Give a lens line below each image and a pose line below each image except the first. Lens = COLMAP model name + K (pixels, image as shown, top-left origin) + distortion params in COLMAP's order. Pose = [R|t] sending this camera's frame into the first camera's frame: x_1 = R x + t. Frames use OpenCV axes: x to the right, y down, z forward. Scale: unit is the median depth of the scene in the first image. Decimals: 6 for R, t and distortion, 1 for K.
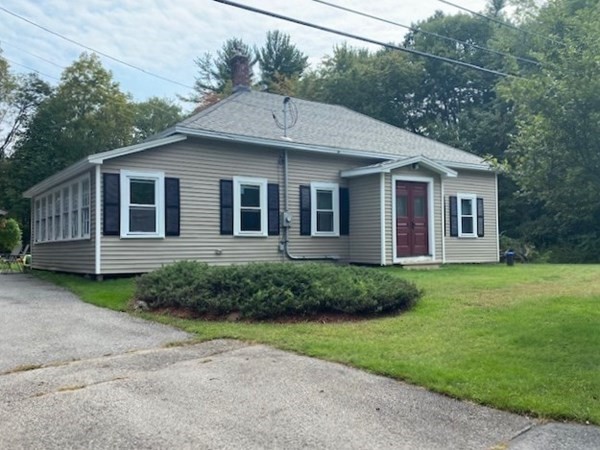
lens RADIAL K [[556.1, 0, 299.7], [0, 556.1, 225.7], [0, 0, 1]] dist [0.046628, 0.000000]
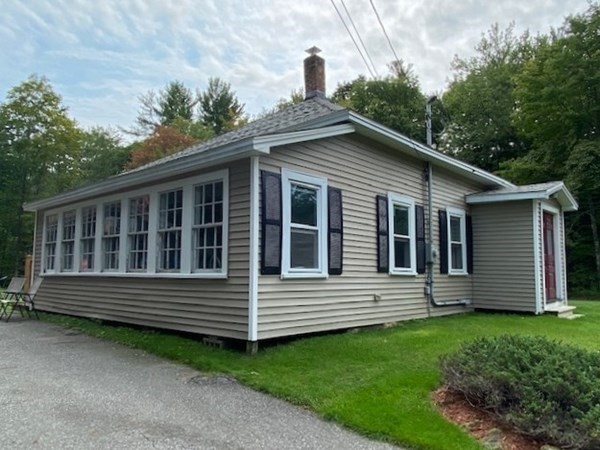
lens RADIAL K [[452.8, 0, 287.5], [0, 452.8, 226.2], [0, 0, 1]] dist [0.042163, -0.016897]
pose [[0.976744, 0.041288, 0.210397, -0.351029], [-0.028408, 0.997553, -0.063878, -0.002689], [-0.212520, 0.056415, 0.975527, 0.429566]]
